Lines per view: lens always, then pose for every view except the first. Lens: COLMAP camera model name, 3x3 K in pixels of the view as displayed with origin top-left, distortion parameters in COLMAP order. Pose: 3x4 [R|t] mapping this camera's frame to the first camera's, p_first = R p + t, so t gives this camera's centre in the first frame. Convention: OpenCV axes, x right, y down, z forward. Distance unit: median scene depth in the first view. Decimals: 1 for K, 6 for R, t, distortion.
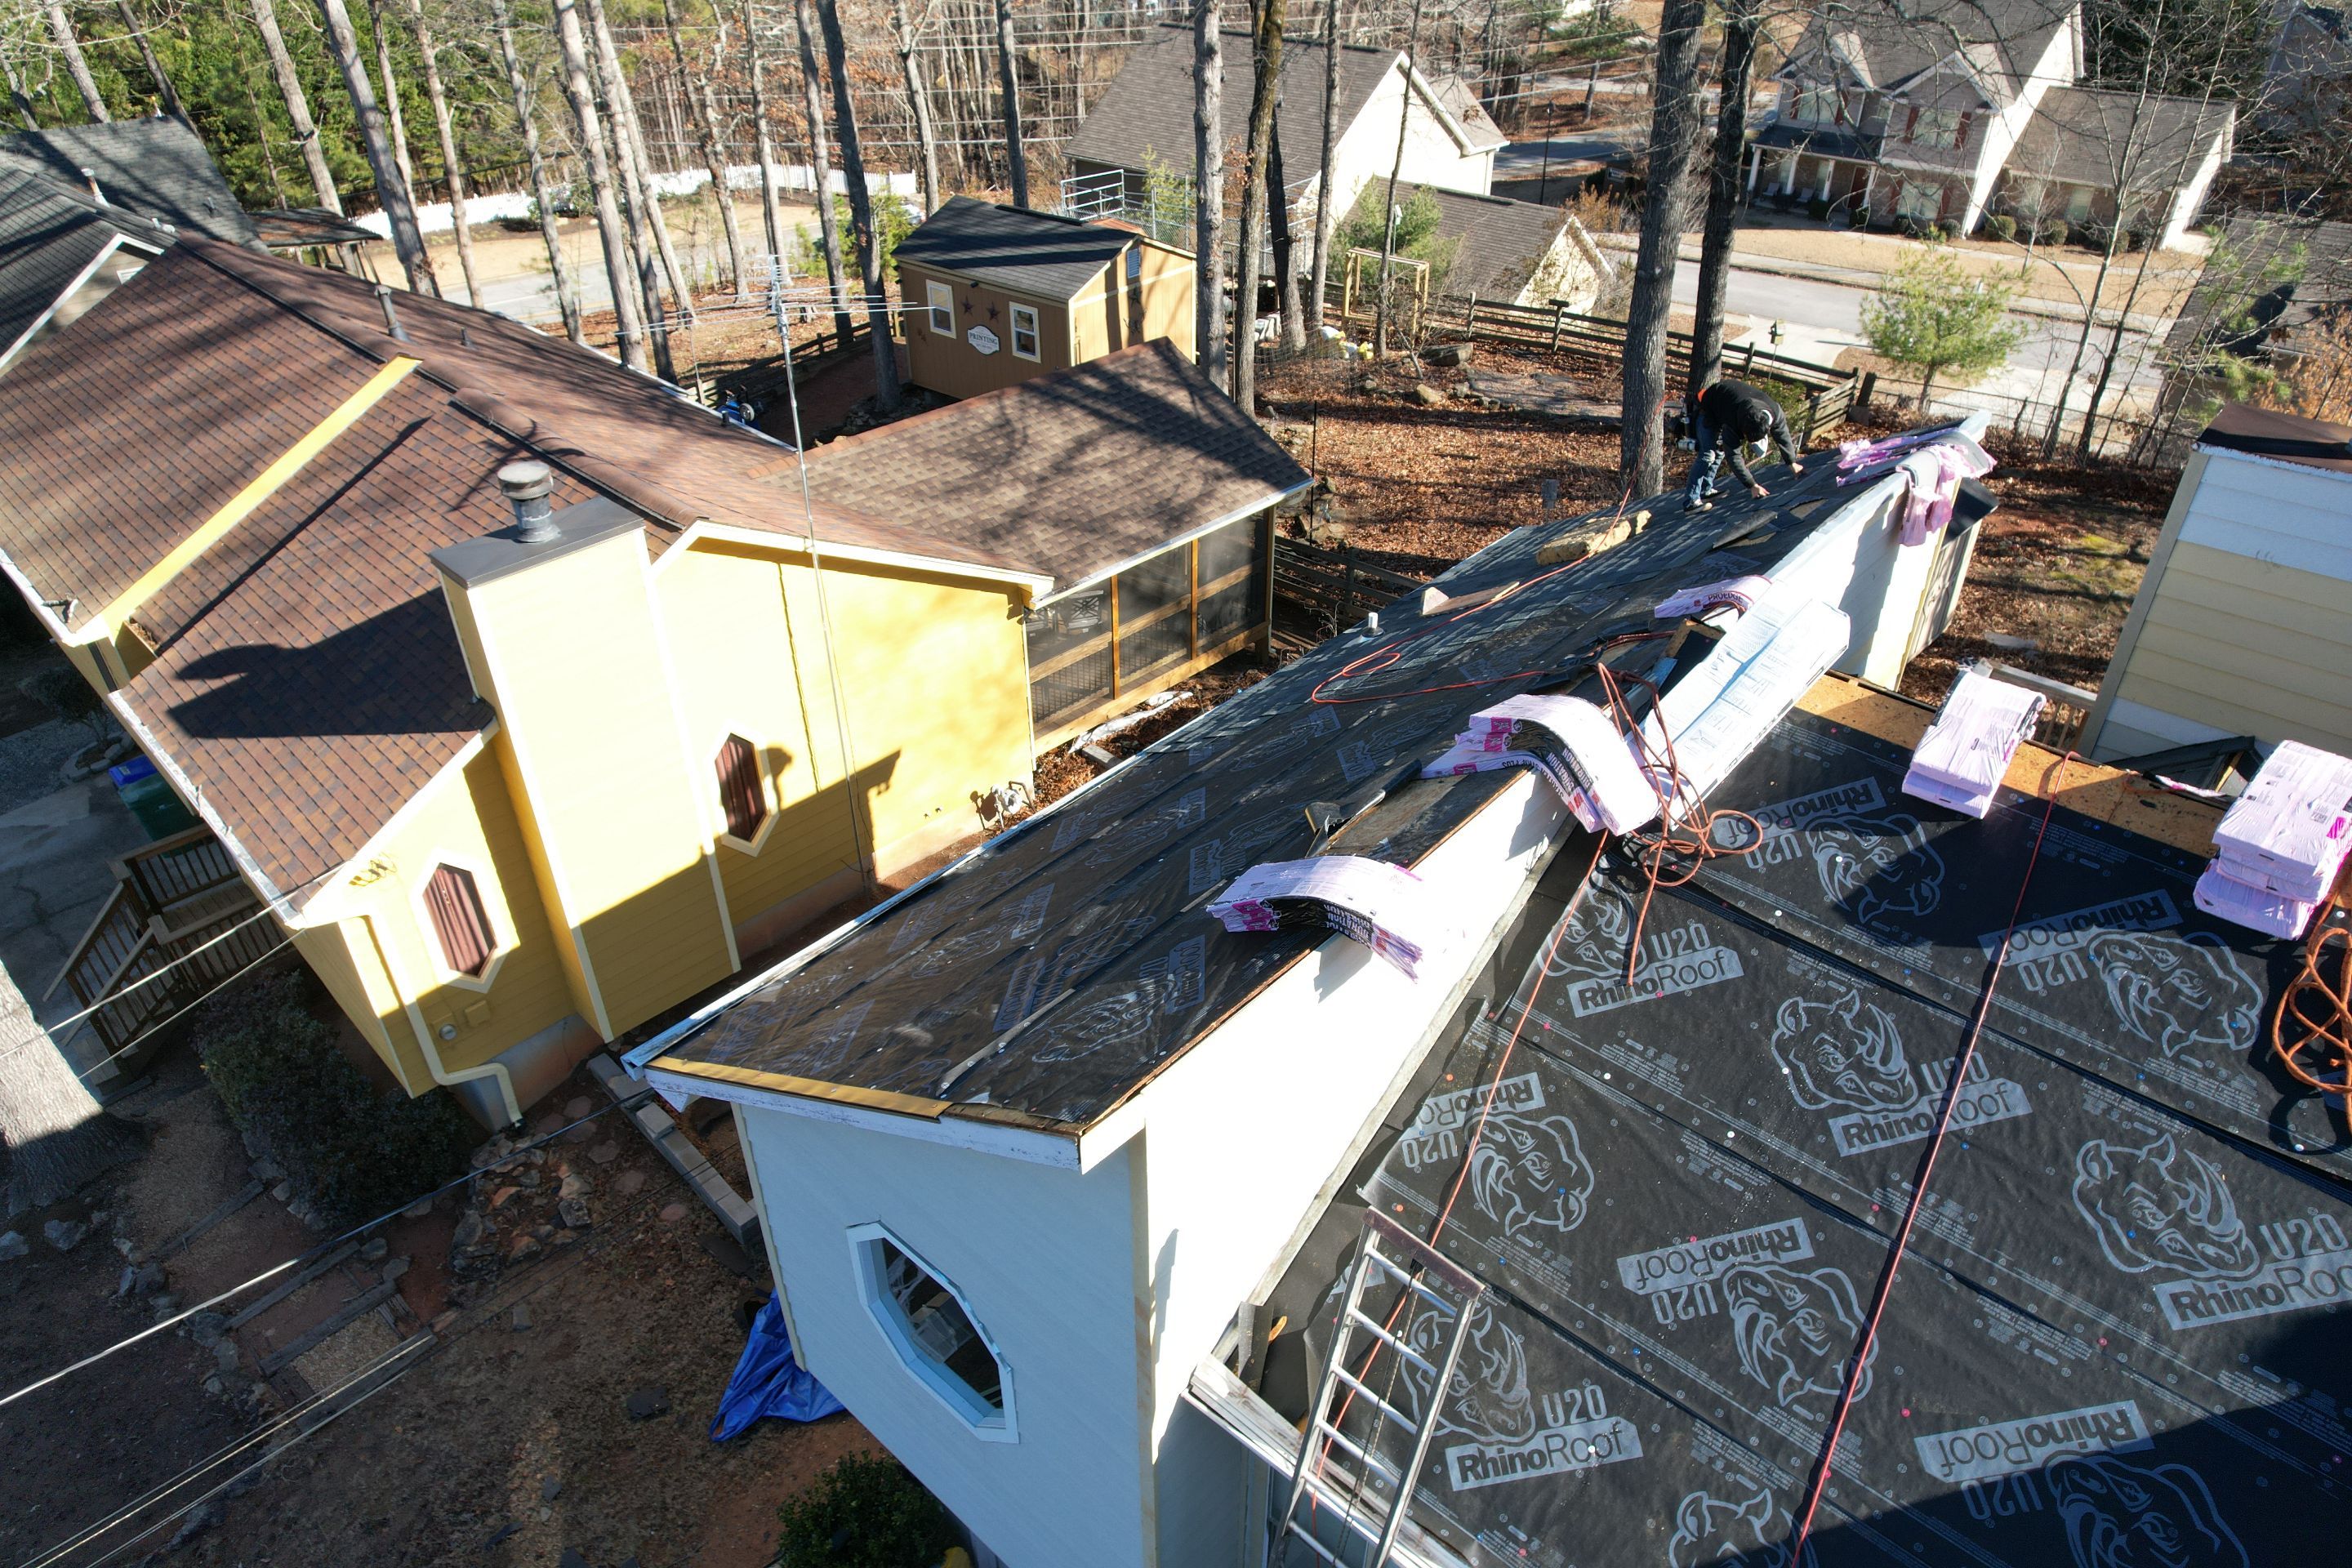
lens RADIAL K [[1496.3, 0, 1176.3], [0, 1496.3, 791.4], [0, 0, 1]] dist [-0.047561, 0.031342]
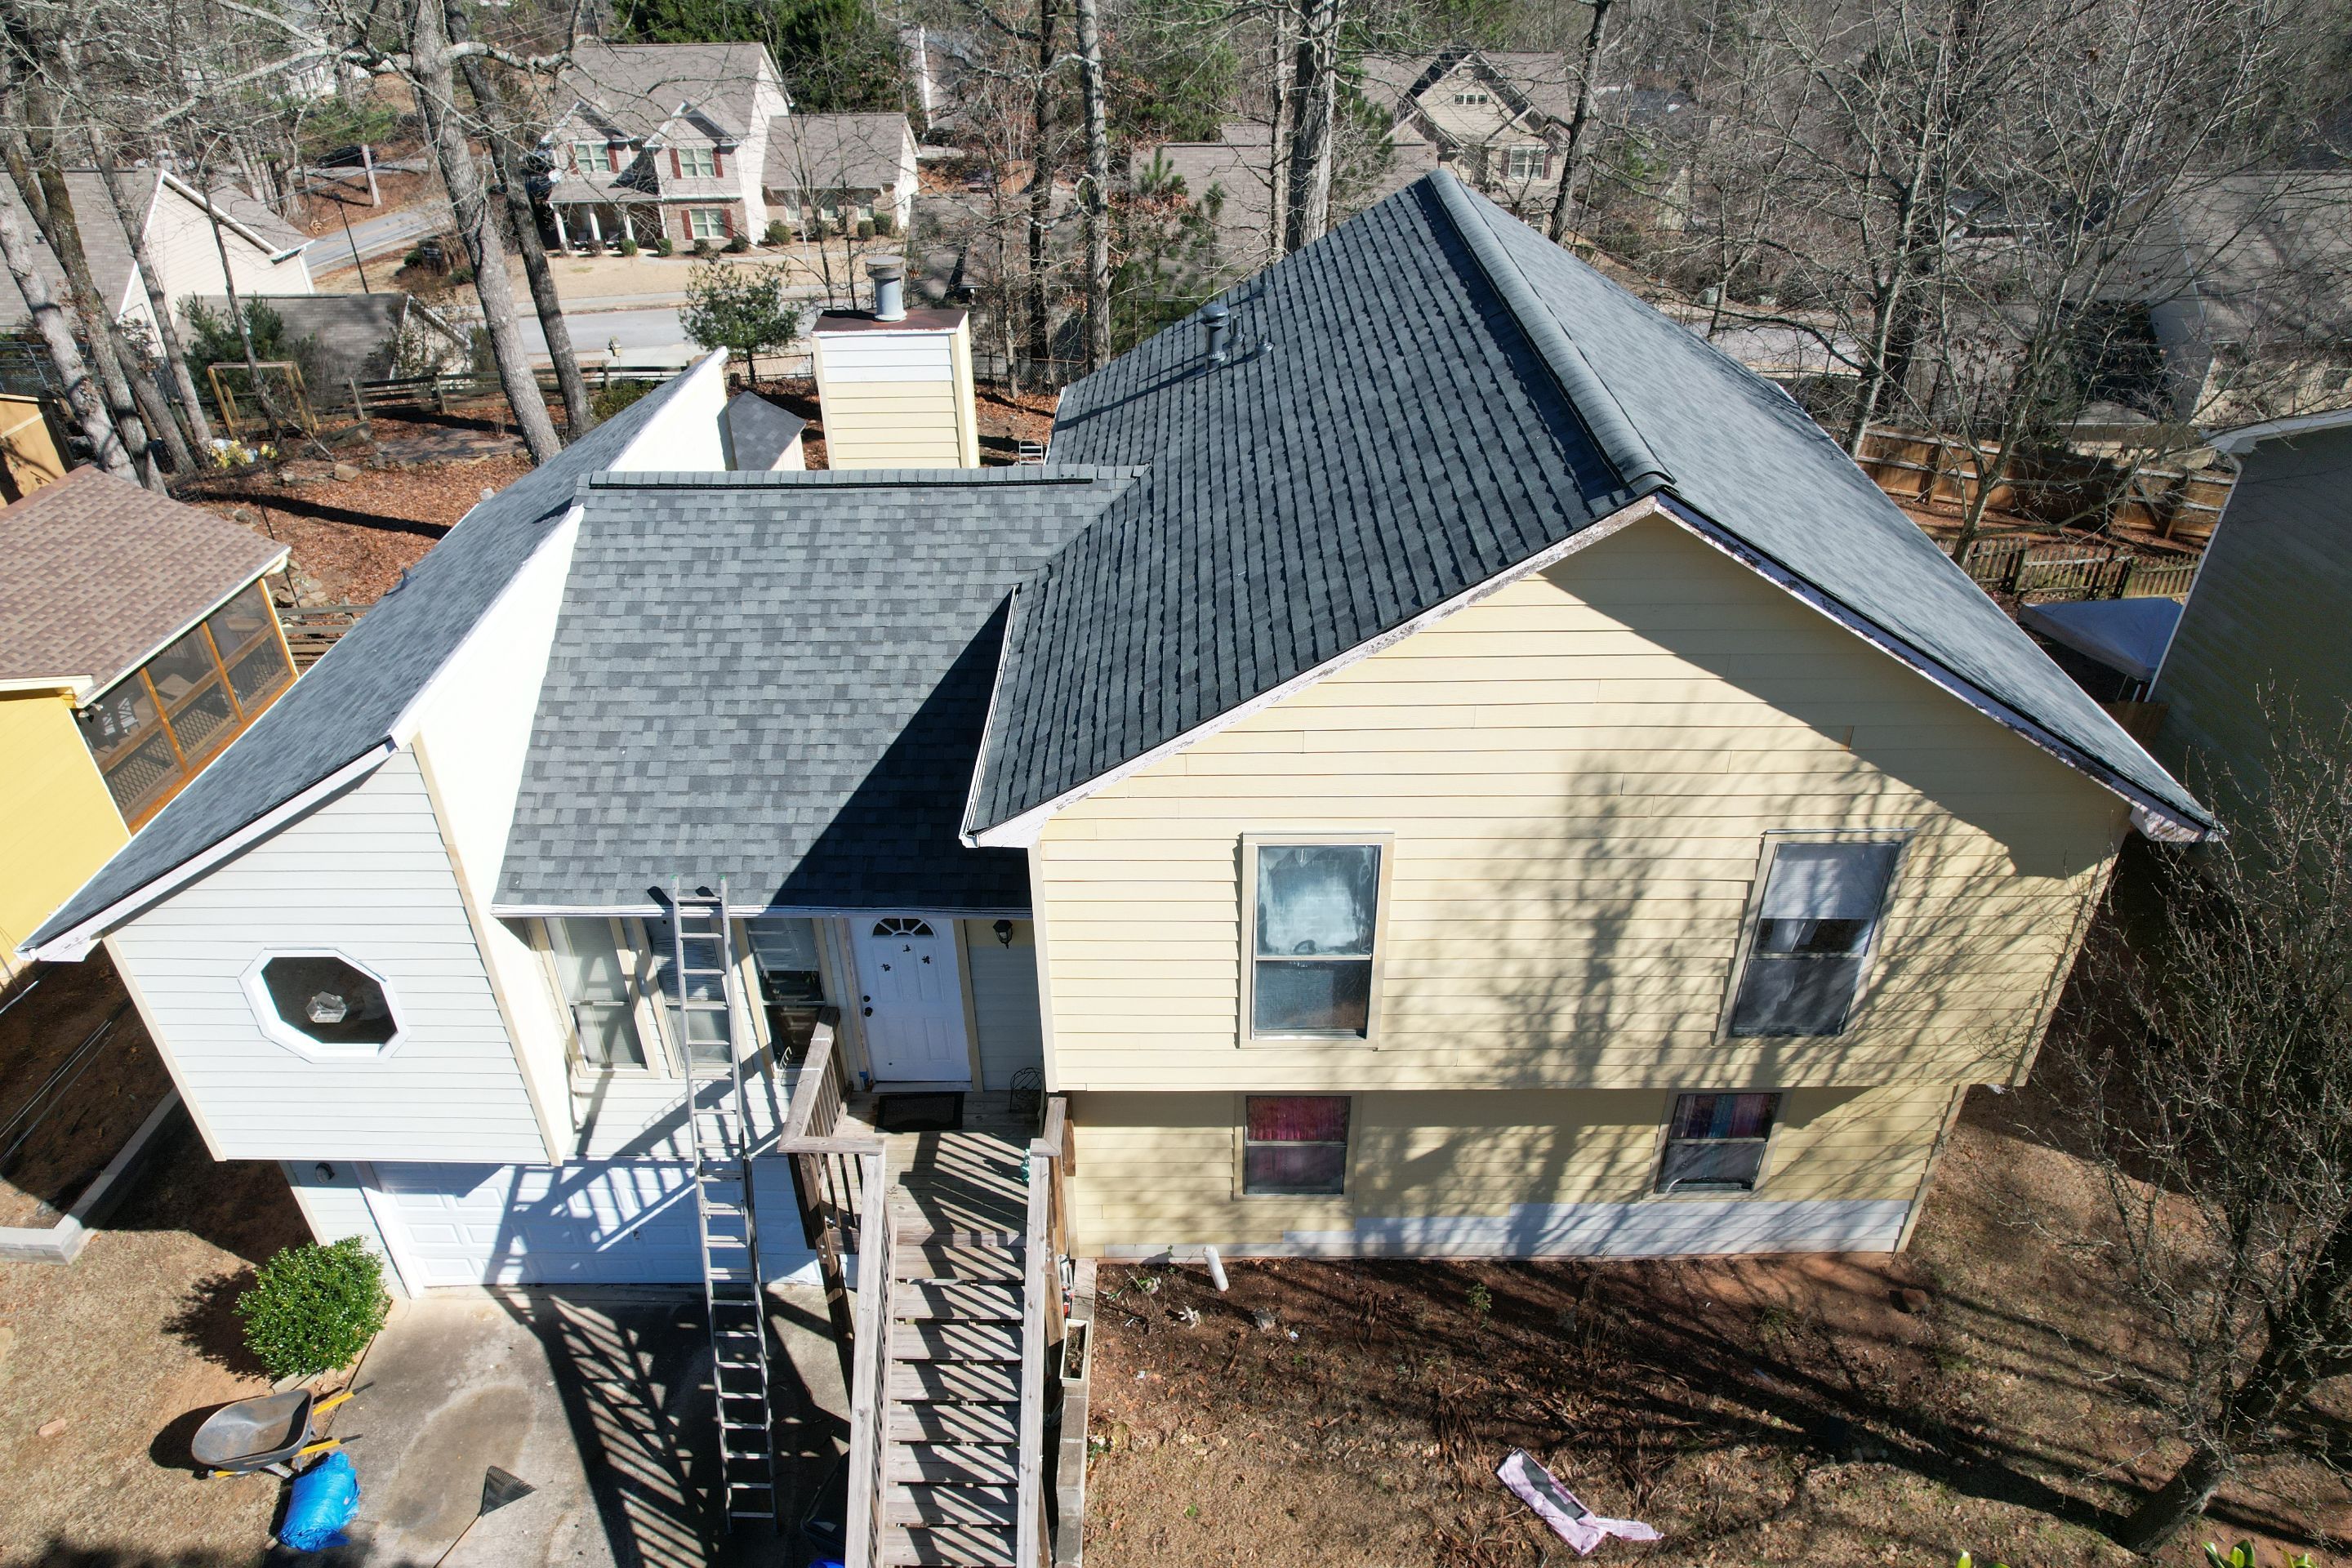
lens RADIAL K [[1496.3, 0, 1172.0], [0, 1496.3, 793.3], [0, 0, 1]] dist [-0.047561, 0.031342]
pose [[0.743918, -0.370329, 0.556275, -0.144314], [0.386317, 0.917543, 0.094207, 0.175581], [-0.545293, 0.144816, 0.825641, -0.442810]]
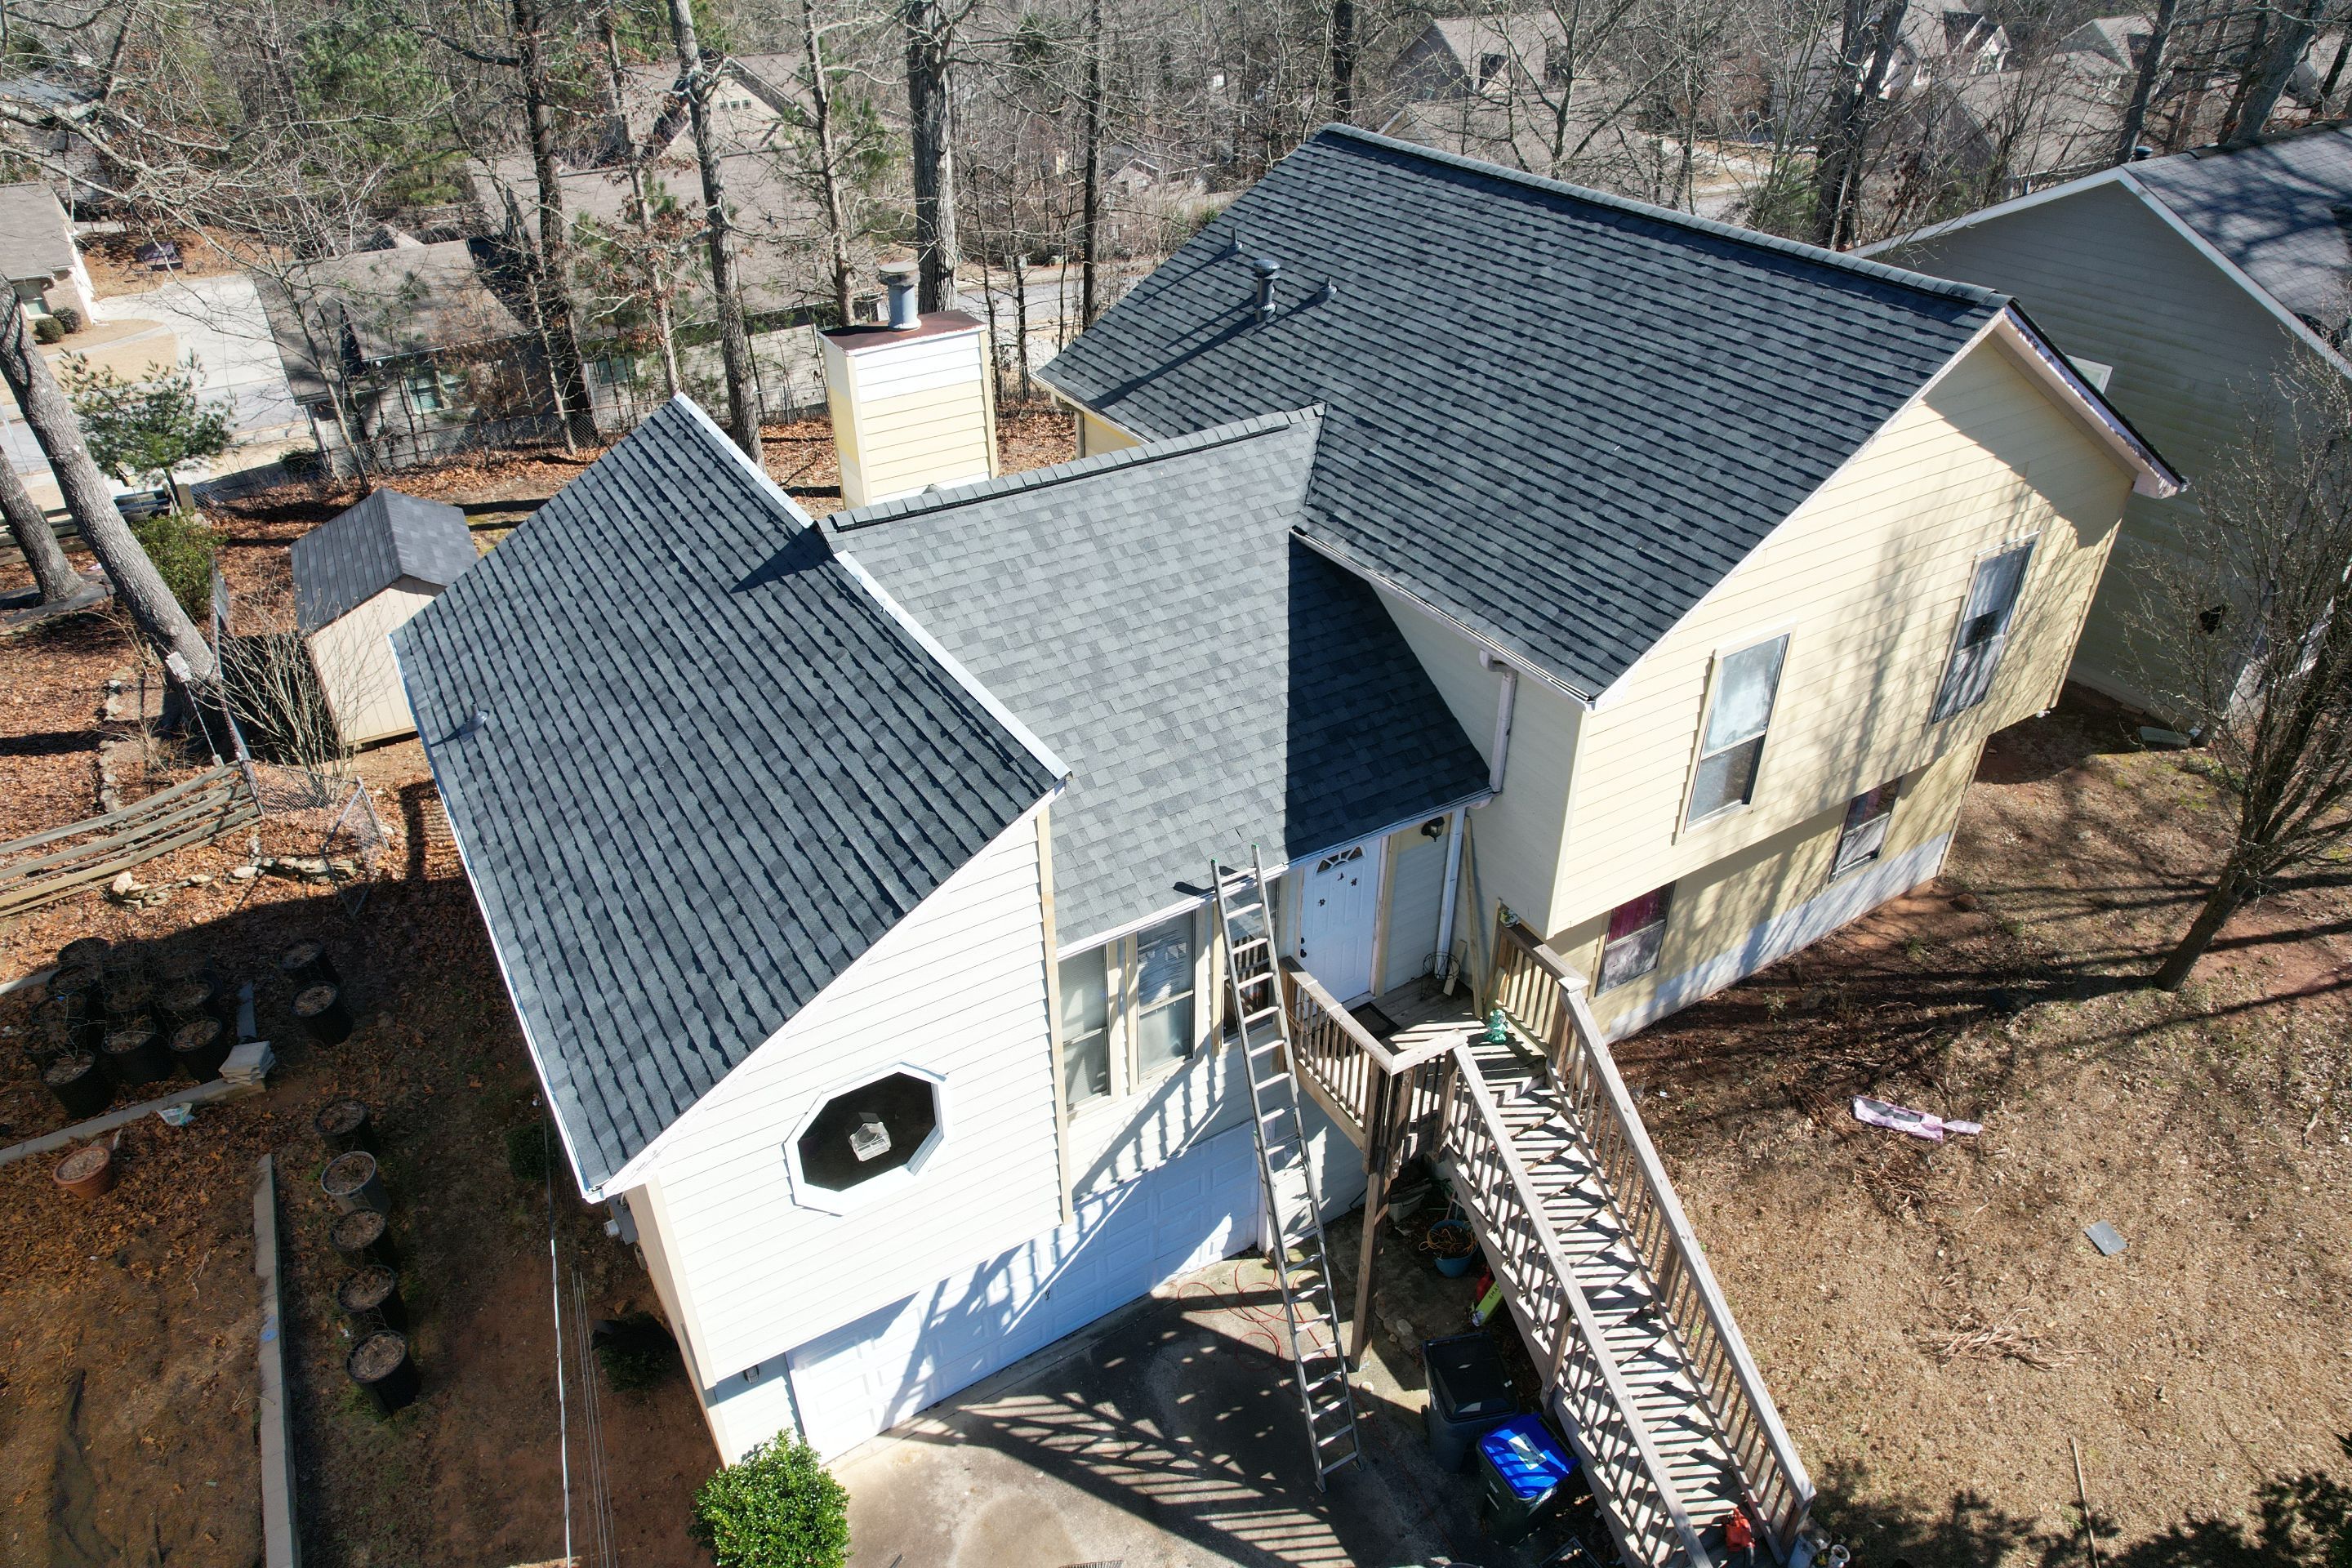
lens RADIAL K [[1496.3, 0, 1183.3], [0, 1496.3, 794.5], [0, 0, 1]] dist [-0.047561, 0.031342]
pose [[0.272335, -0.527980, 0.804407, -0.532020], [0.550487, 0.771166, 0.319792, -0.094972], [-0.789175, 0.355726, 0.500661, -0.042738]]
